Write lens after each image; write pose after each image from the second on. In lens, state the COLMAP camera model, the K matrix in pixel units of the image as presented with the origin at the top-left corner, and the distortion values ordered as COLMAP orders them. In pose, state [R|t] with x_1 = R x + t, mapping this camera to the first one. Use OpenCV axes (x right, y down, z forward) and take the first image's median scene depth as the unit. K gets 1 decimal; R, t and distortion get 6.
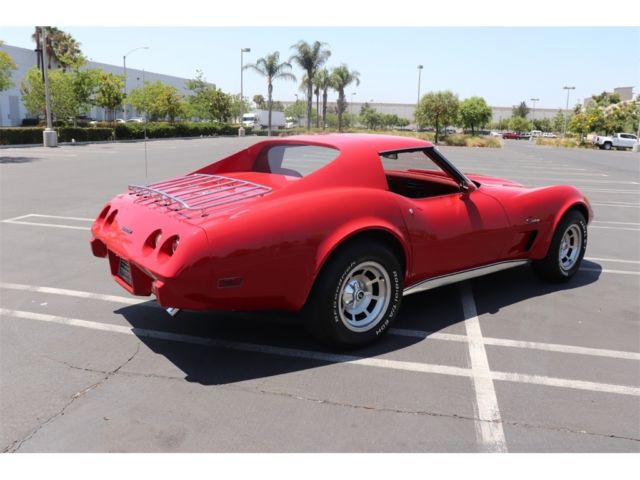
lens RADIAL K [[536.5, 0, 315.0], [0, 536.5, 227.8], [0, 0, 1]] dist [-0.174896, 0.168874]
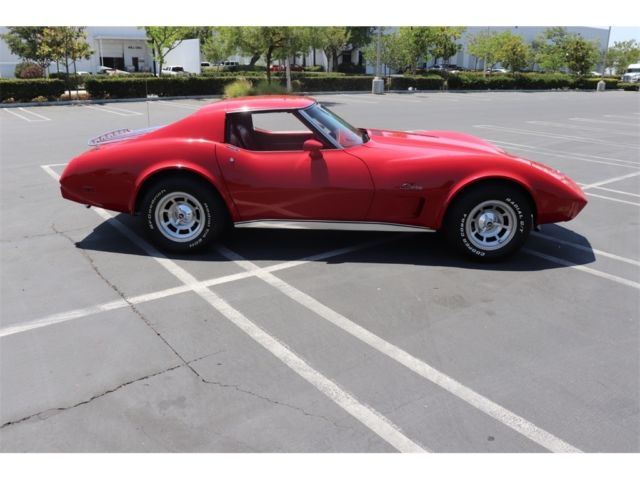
lens RADIAL K [[536.5, 0, 315.0], [0, 536.5, 227.8], [0, 0, 1]] dist [-0.174896, 0.168874]
pose [[0.764003, 0.172023, -0.621858, 0.150553], [-0.113182, 0.984590, 0.133311, -0.008372], [0.635208, -0.031467, 0.771700, 0.018539]]
